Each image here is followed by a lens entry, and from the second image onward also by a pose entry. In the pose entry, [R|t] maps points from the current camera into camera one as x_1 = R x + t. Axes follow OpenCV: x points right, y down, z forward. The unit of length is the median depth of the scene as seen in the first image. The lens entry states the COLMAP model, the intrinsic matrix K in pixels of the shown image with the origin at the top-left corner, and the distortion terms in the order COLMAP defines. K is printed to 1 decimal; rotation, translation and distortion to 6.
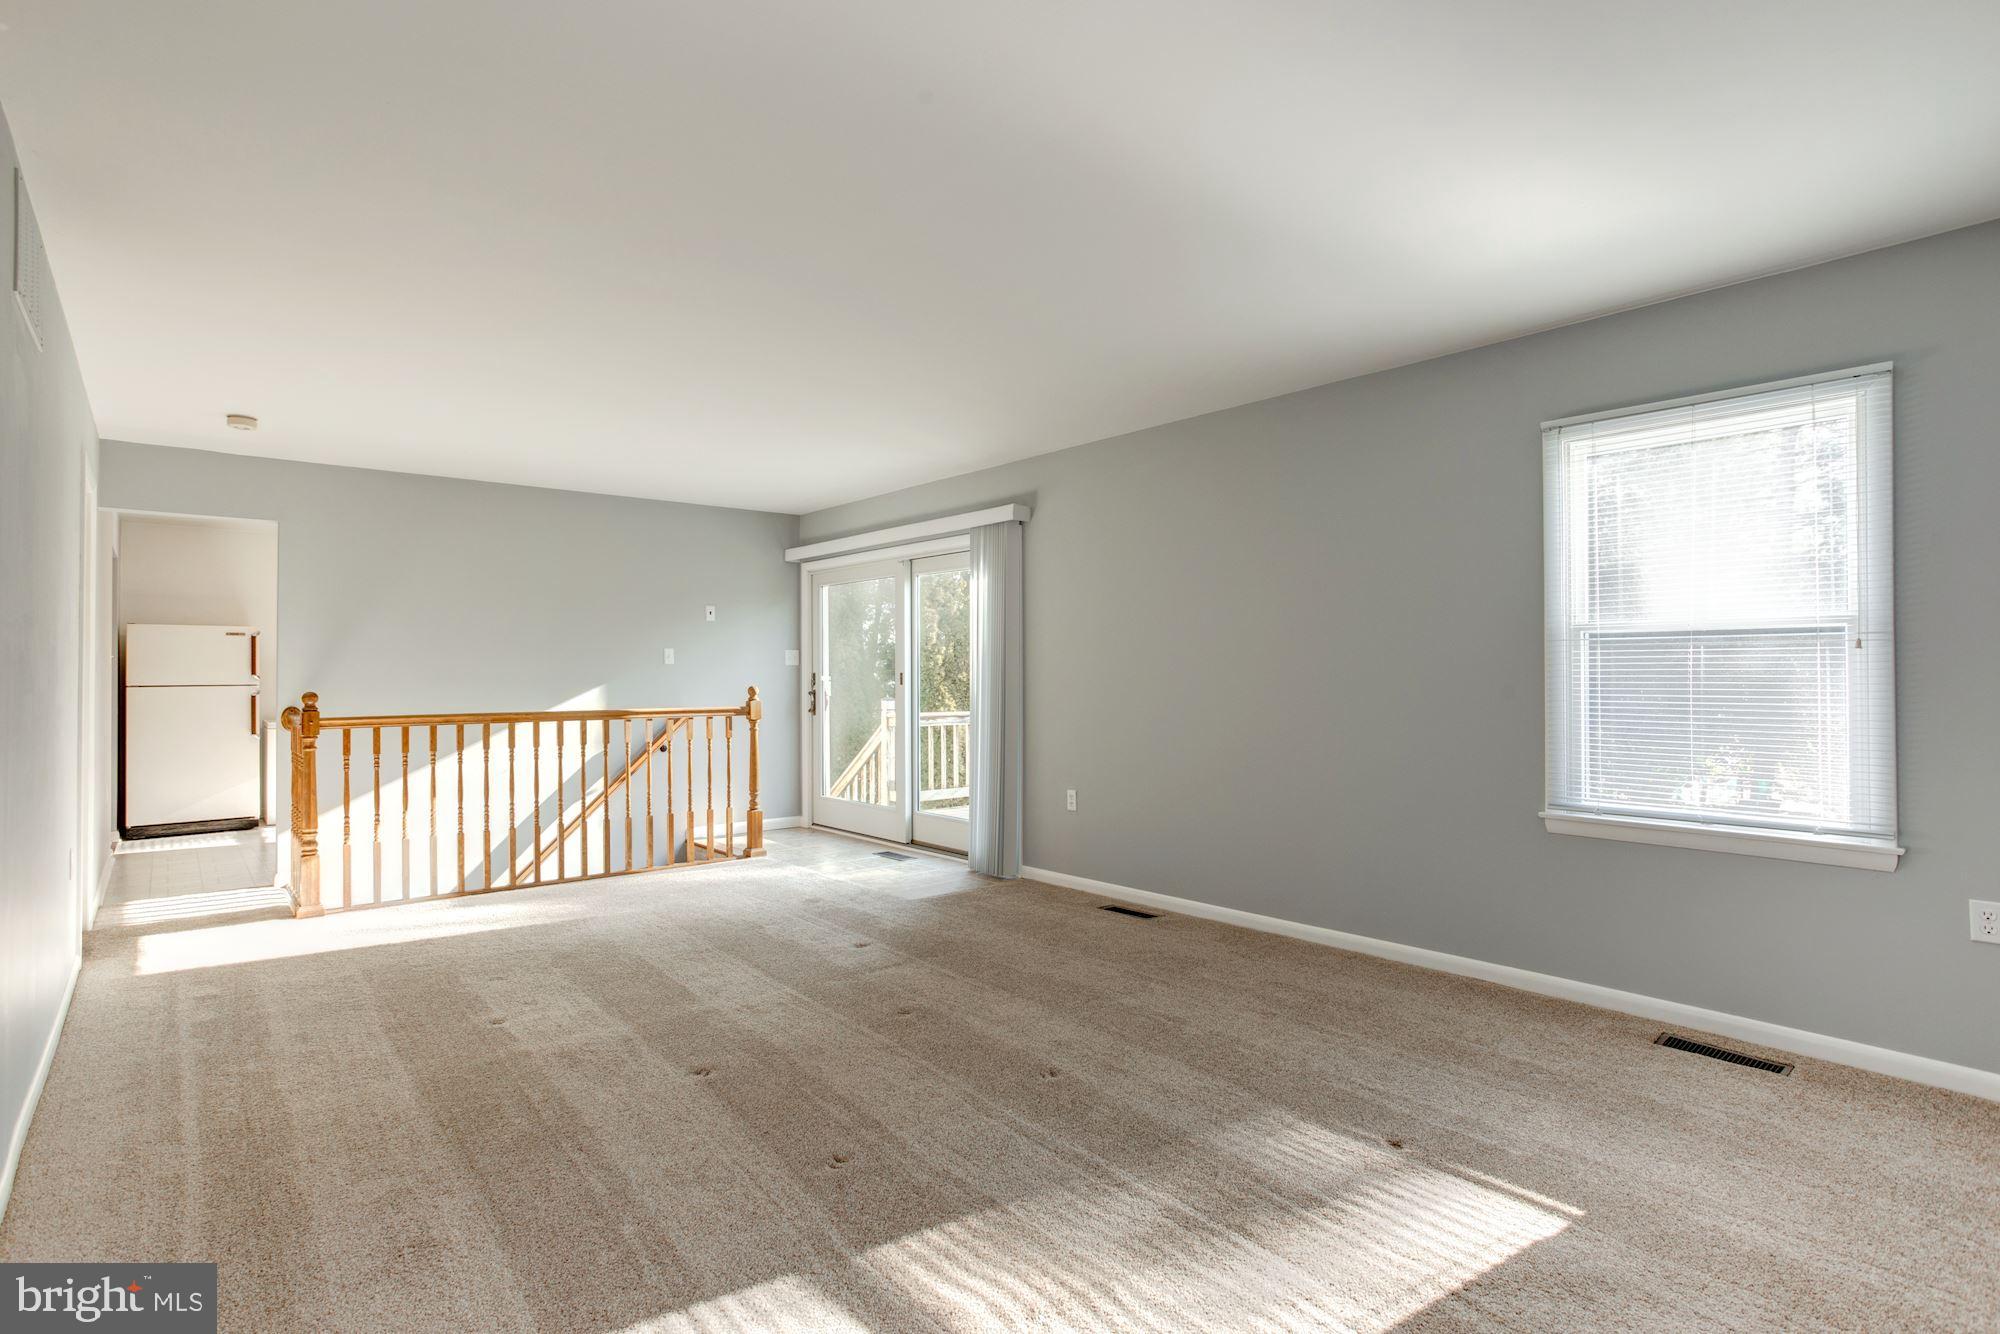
lens RADIAL K [[1010.1, 0, 992.1], [0, 1010.1, 666.6], [0, 0, 1]] dist [0.000428, 0.000351]
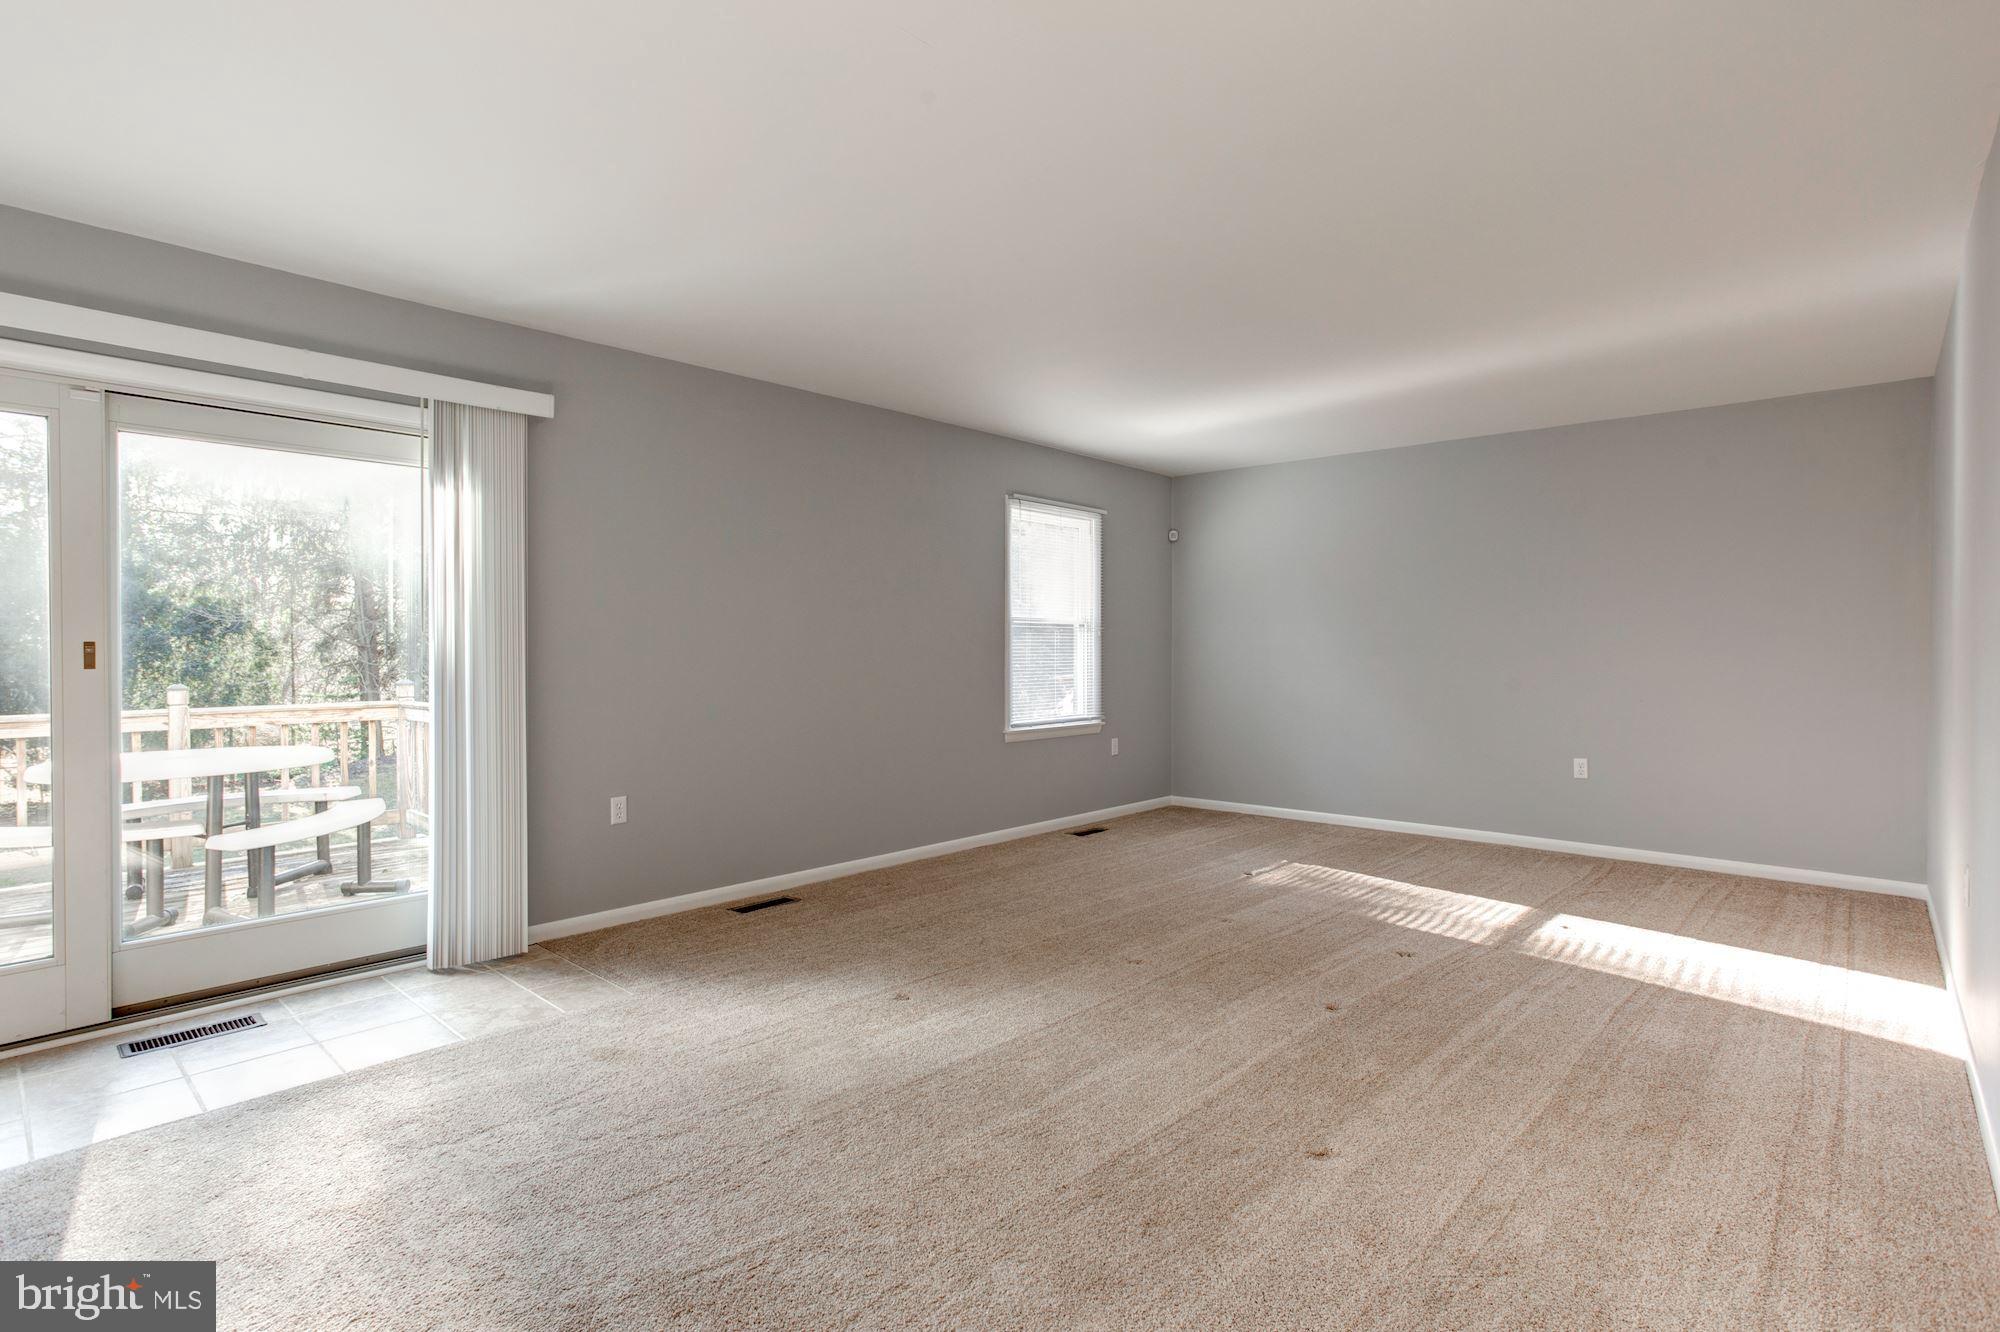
lens RADIAL K [[1010.1, 0, 992.1], [0, 1010.1, 665.6], [0, 0, 1]] dist [0.000428, 0.000351]
pose [[-0.134457, -0.021679, 0.990682, -0.900307], [-0.009964, 0.999740, 0.020525, 0.004456], [-0.990869, -0.007112, -0.134638, 1.034631]]
